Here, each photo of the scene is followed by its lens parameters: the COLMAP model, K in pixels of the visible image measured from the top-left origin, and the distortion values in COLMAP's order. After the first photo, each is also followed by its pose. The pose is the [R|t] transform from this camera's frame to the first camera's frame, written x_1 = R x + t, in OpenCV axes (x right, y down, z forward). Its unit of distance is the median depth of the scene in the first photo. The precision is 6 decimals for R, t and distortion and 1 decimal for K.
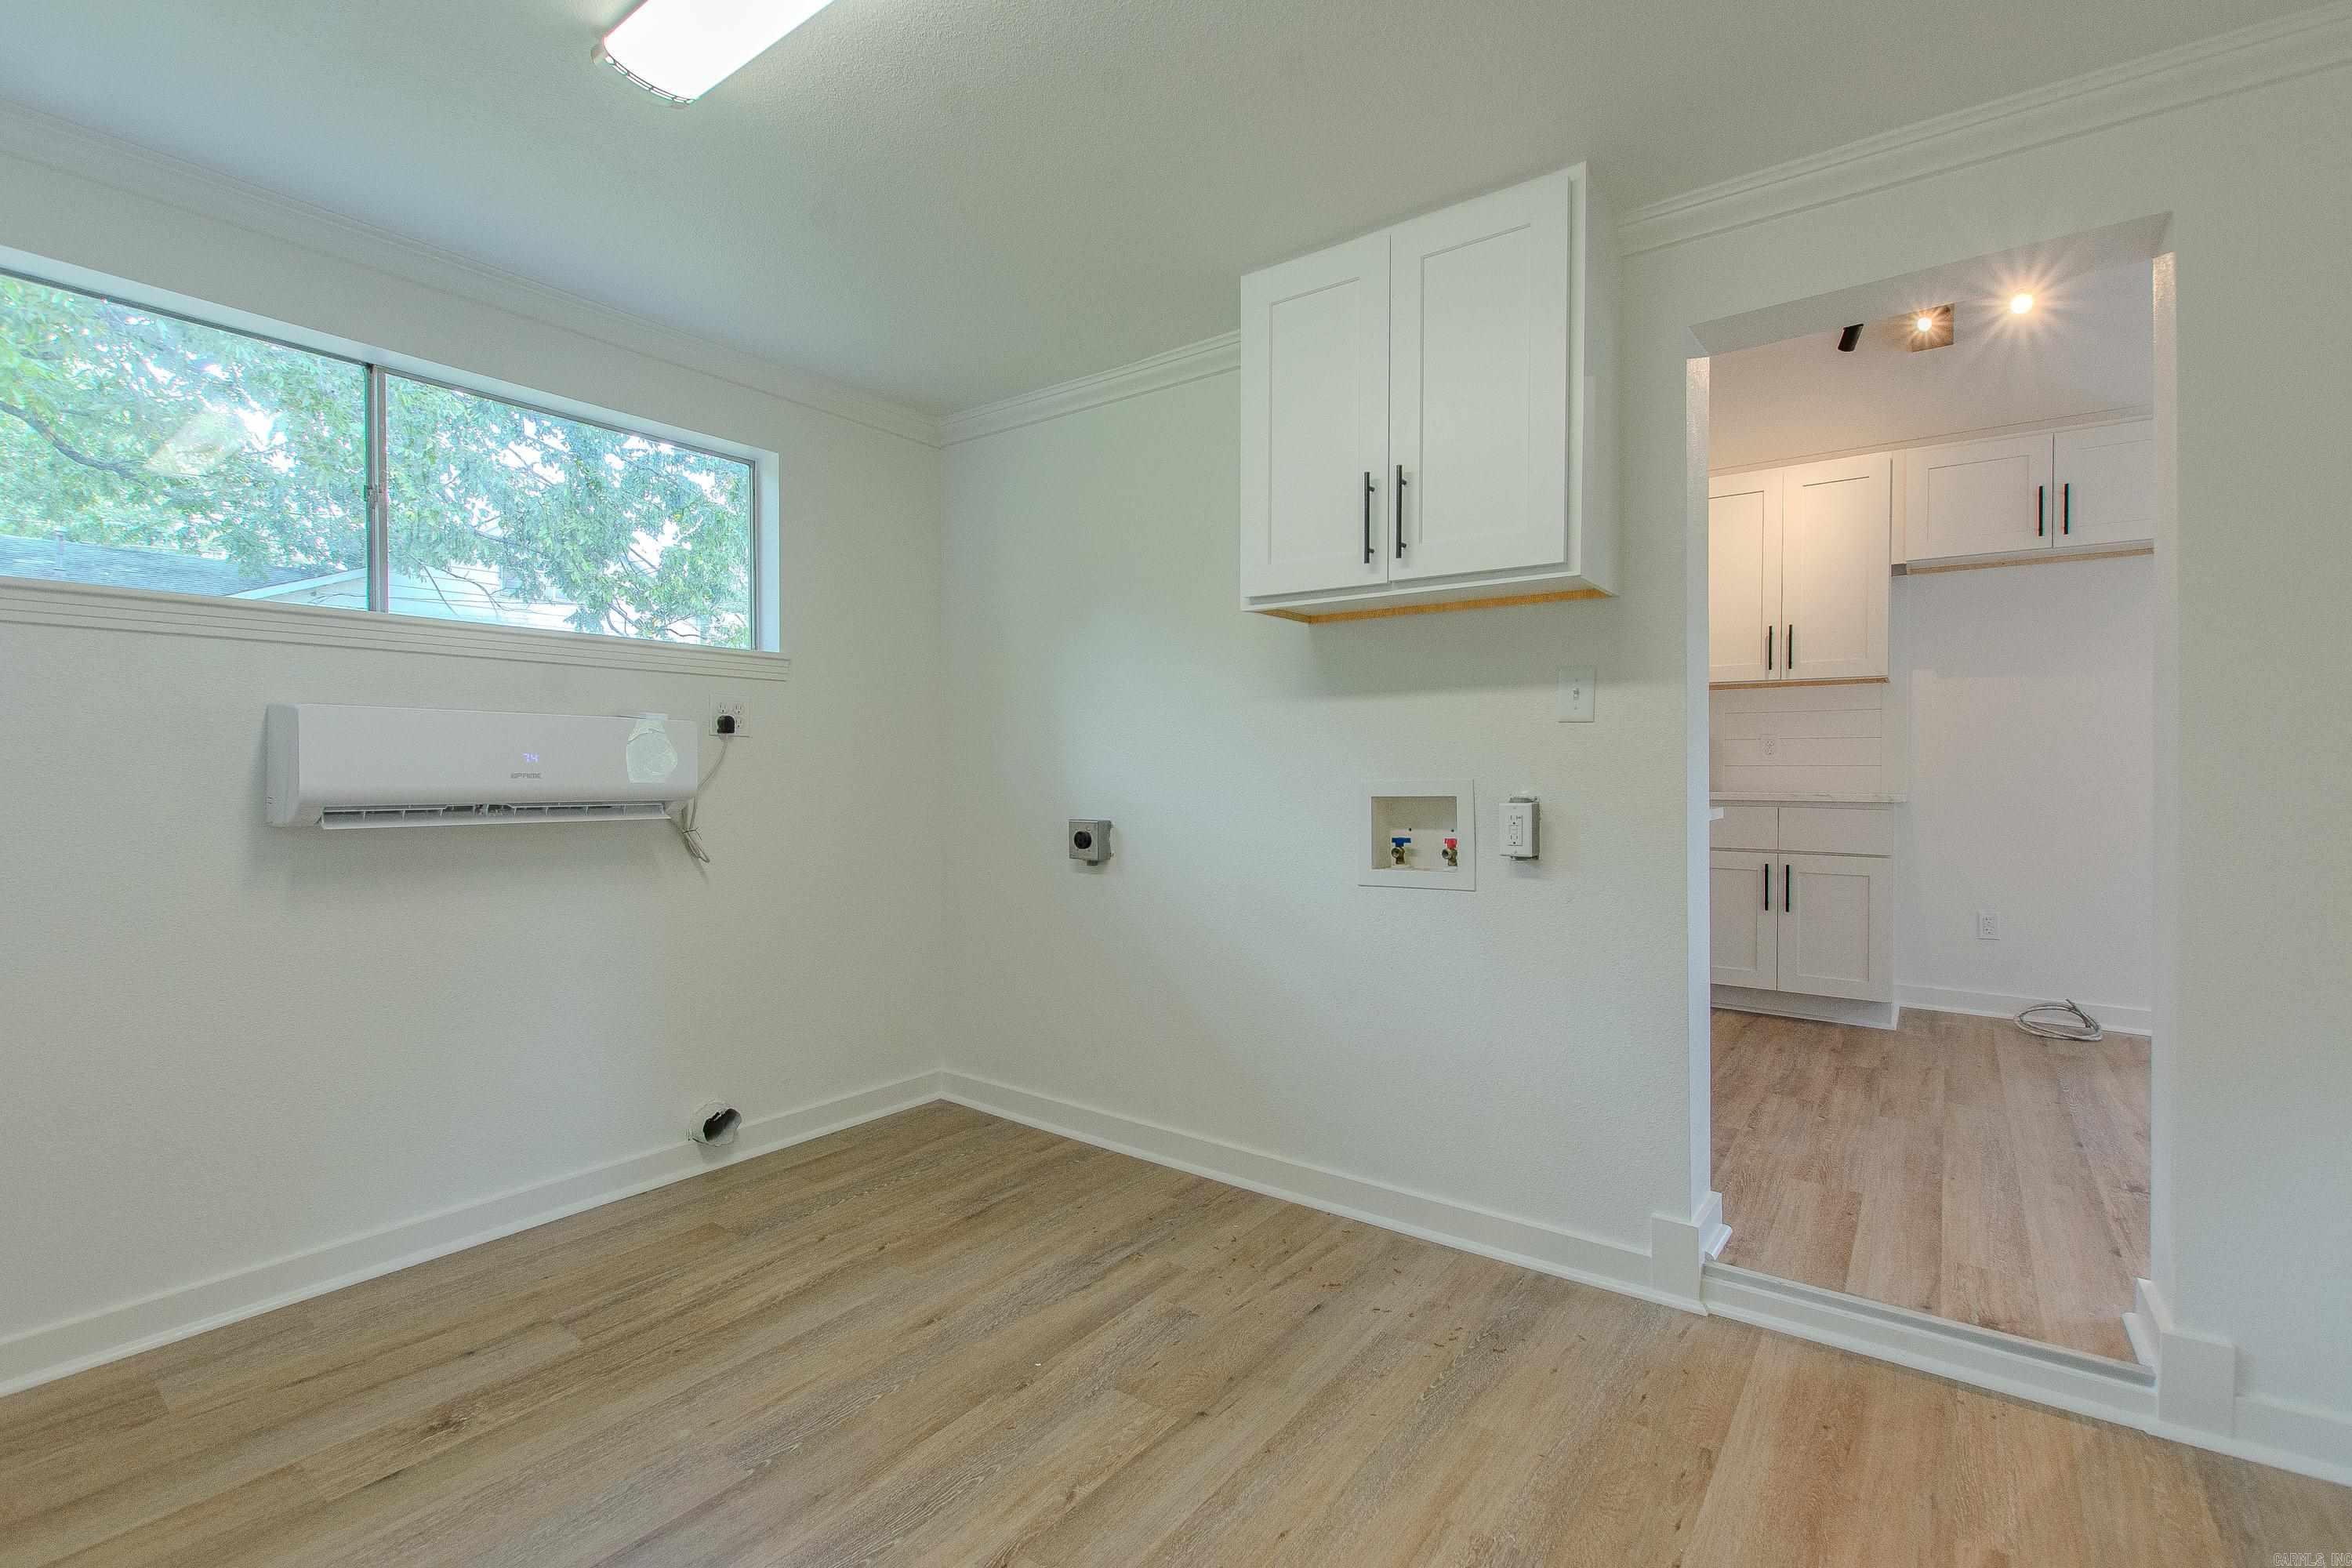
lens RADIAL K [[1046.4, 0, 1182.1], [0, 1046.4, 781.2], [0, 0, 1]] dist [0.003269, -0.000370]
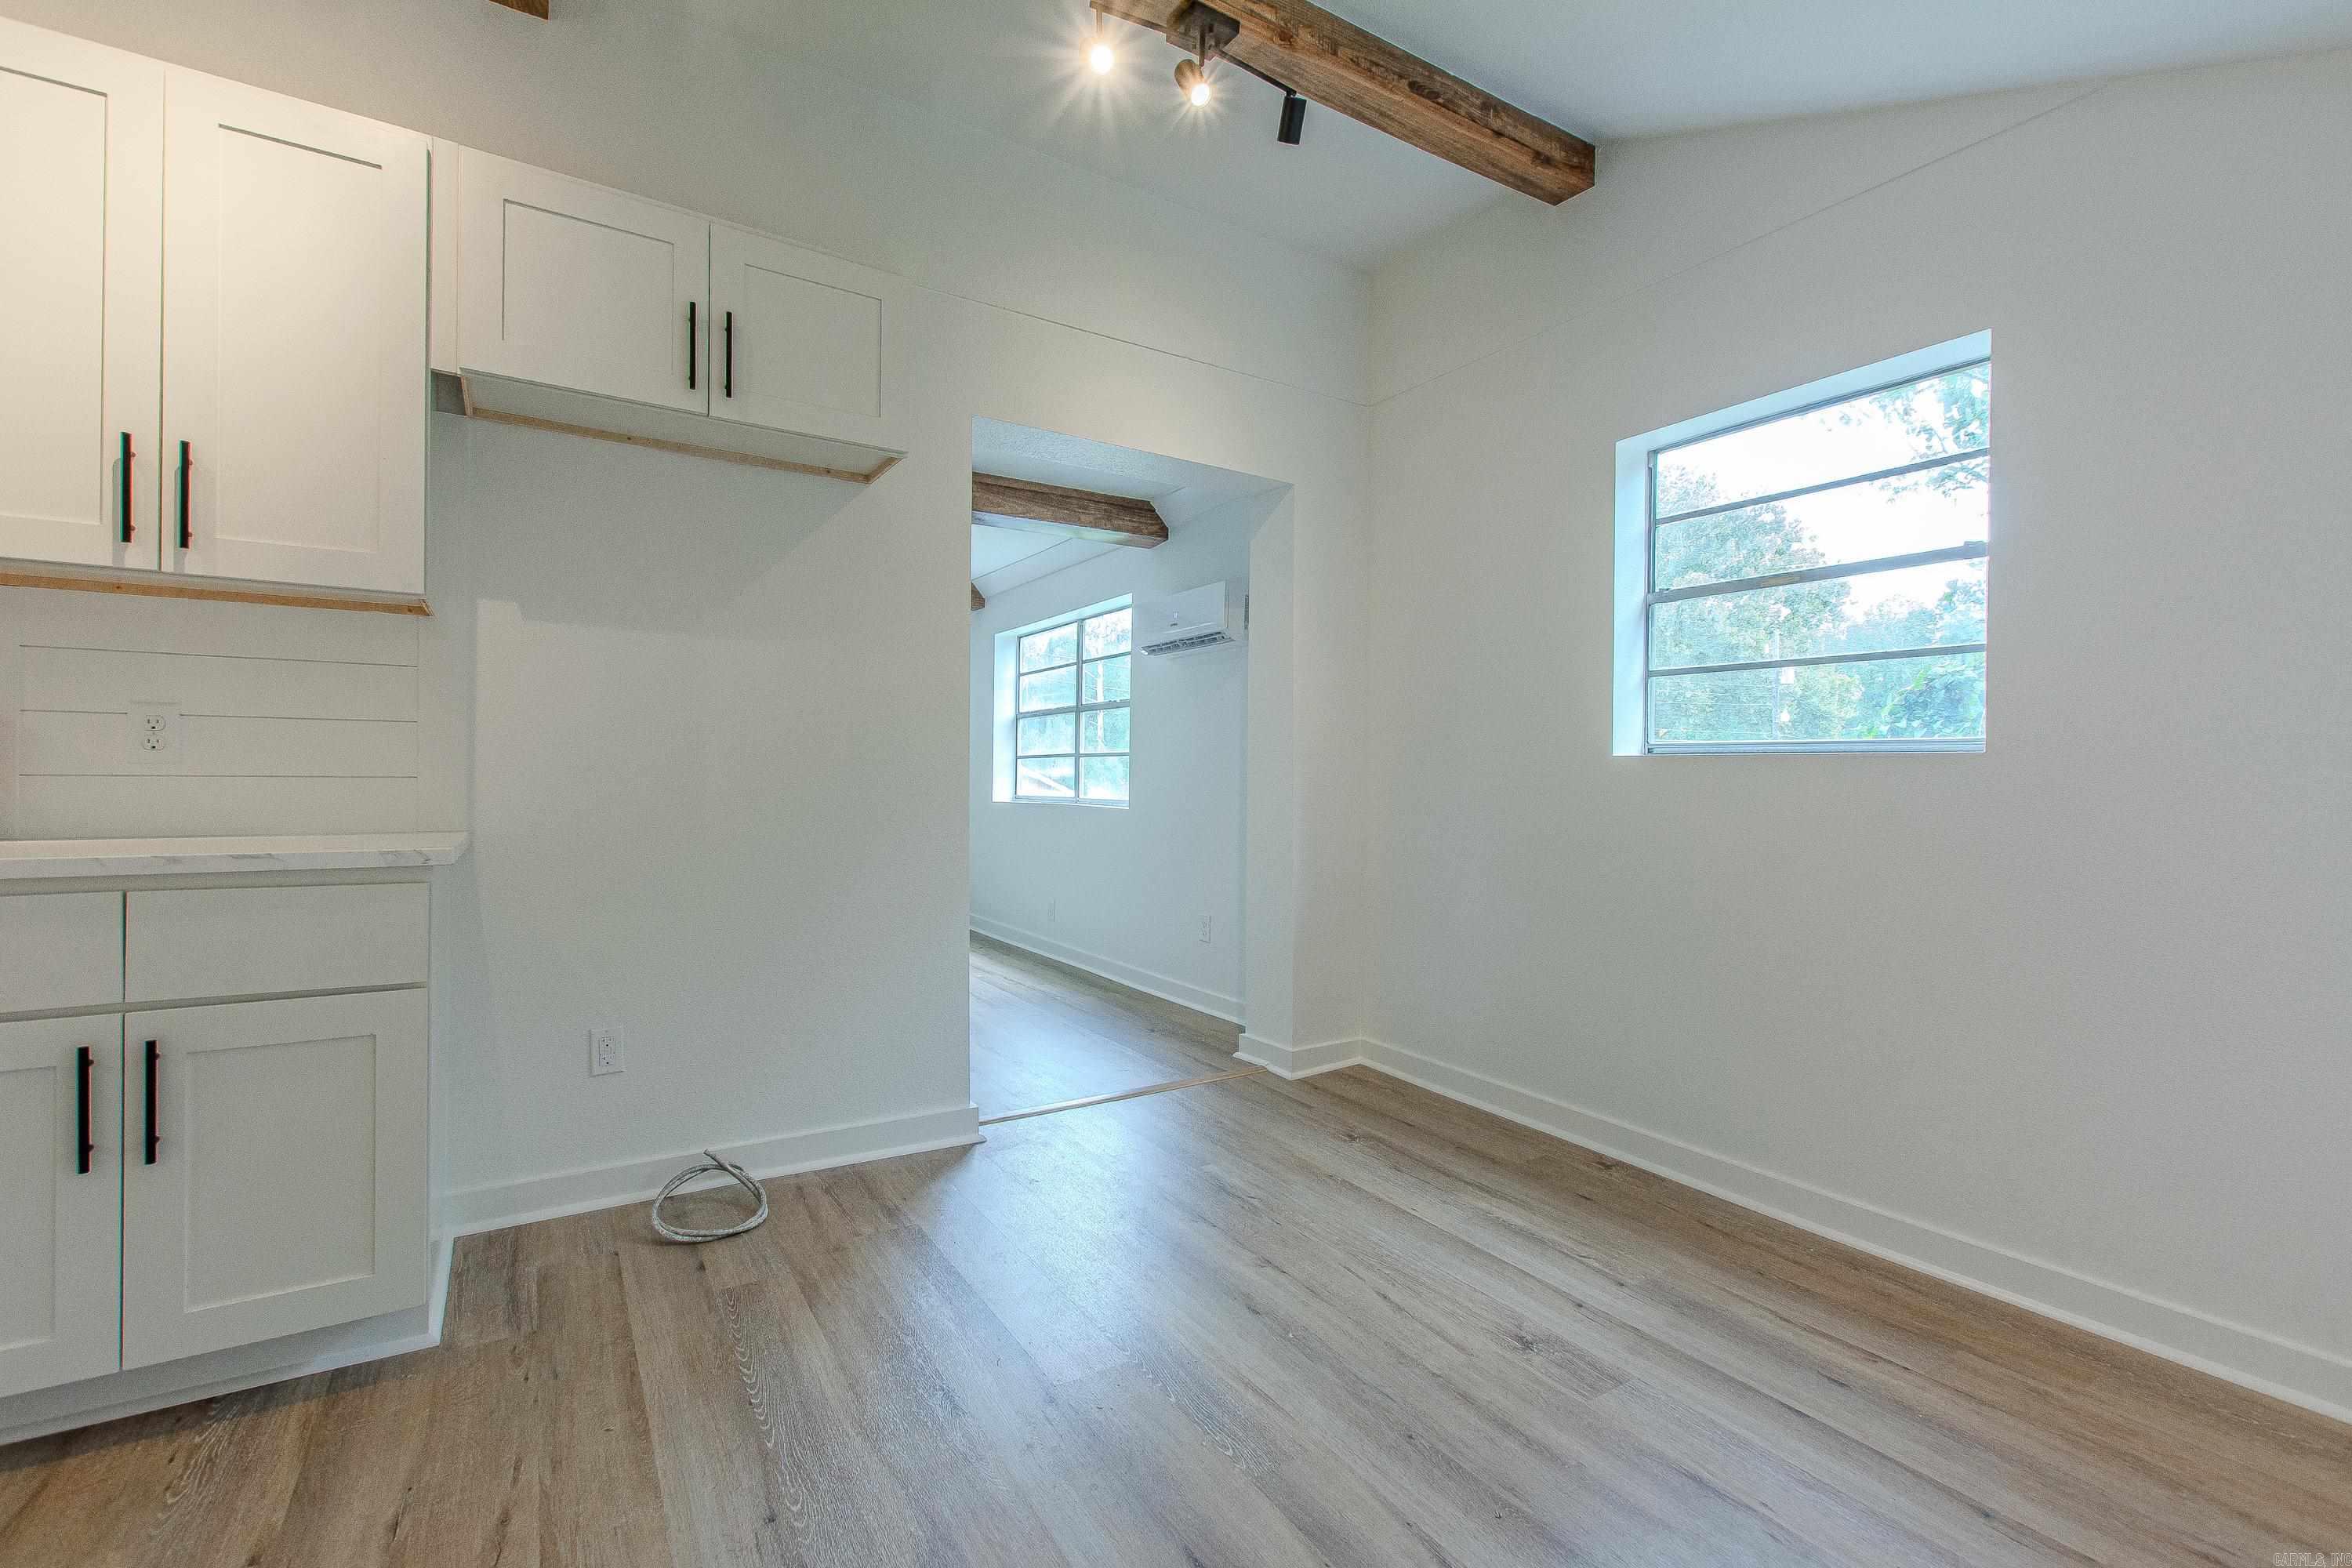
lens RADIAL K [[1031.9, 0, 1187.5], [0, 1031.9, 779.5], [0, 0, 1]] dist [0.002008, -0.000463]
pose [[0.366303, -0.004823, 0.930483, 0.366055], [-0.003289, 0.999974, 0.006478, -0.020209], [-0.930490, -0.005433, 0.366278, 0.507279]]
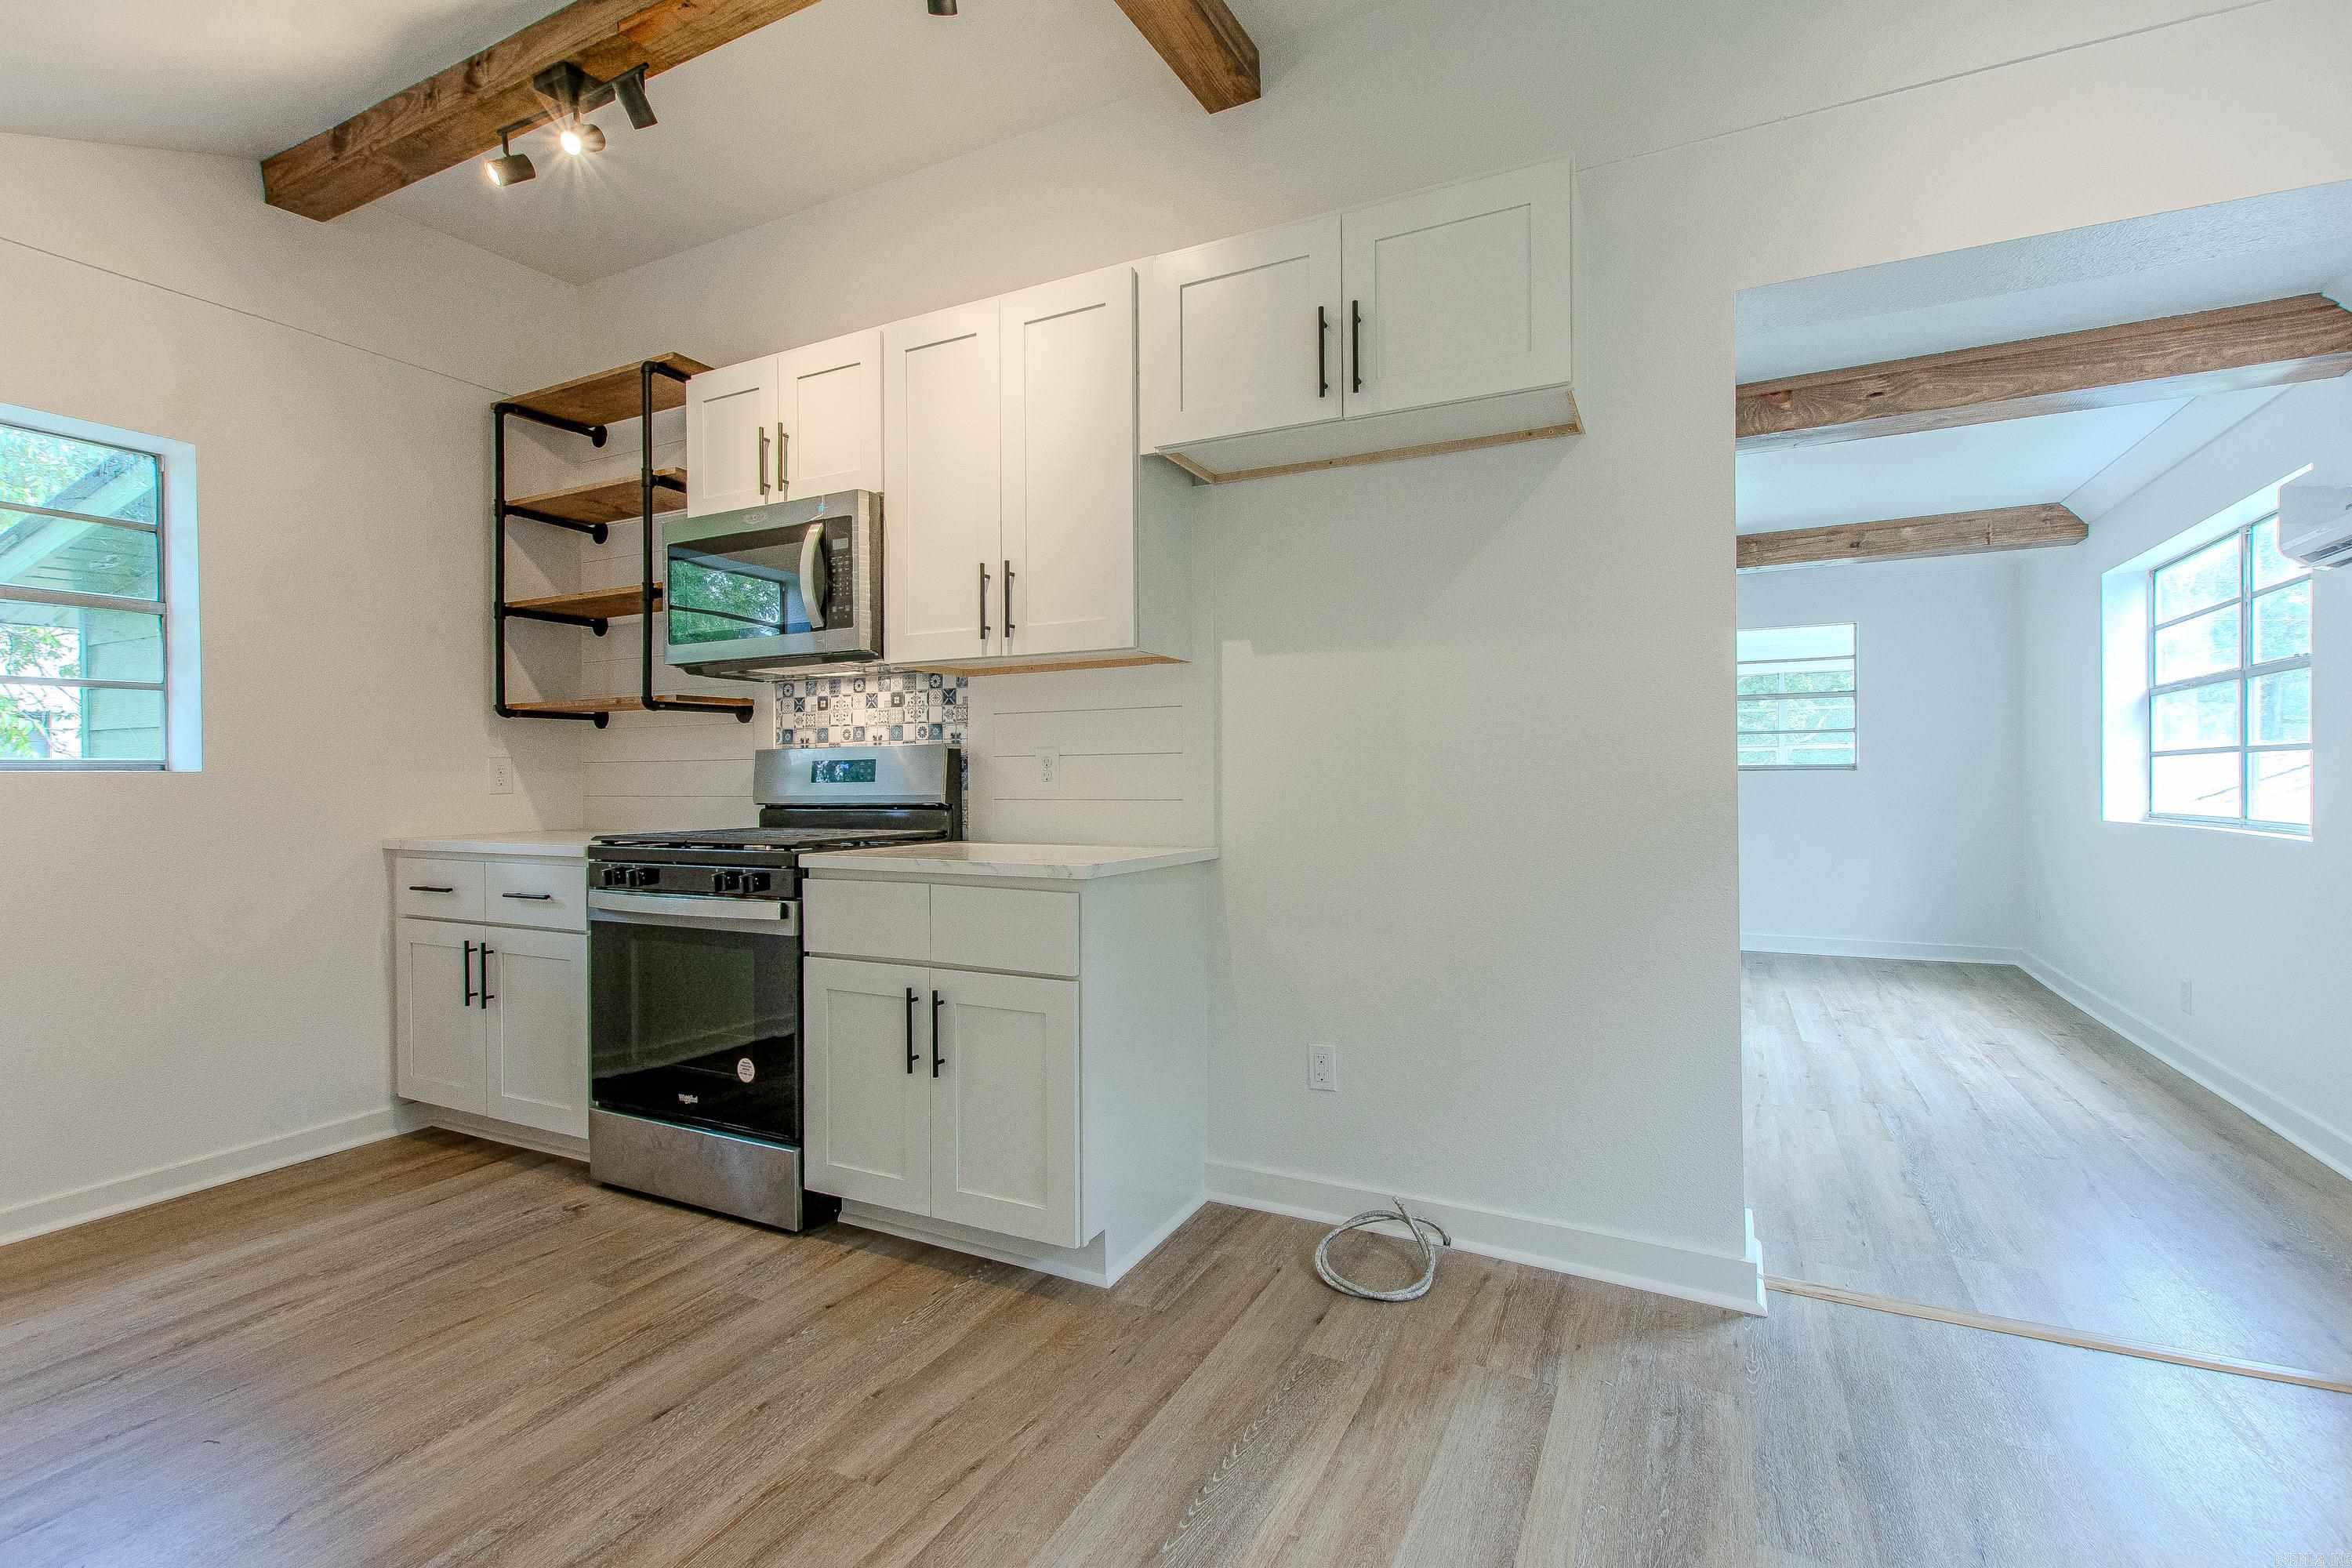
lens RADIAL K [[1046.4, 0, 1182.1], [0, 1046.4, 781.2], [0, 0, 1]] dist [0.003269, -0.000370]
pose [[0.986750, -0.012255, 0.161782, 0.621322], [0.012497, 0.999922, -0.000478, -0.027803], [-0.161764, 0.002493, 0.986826, 0.440085]]
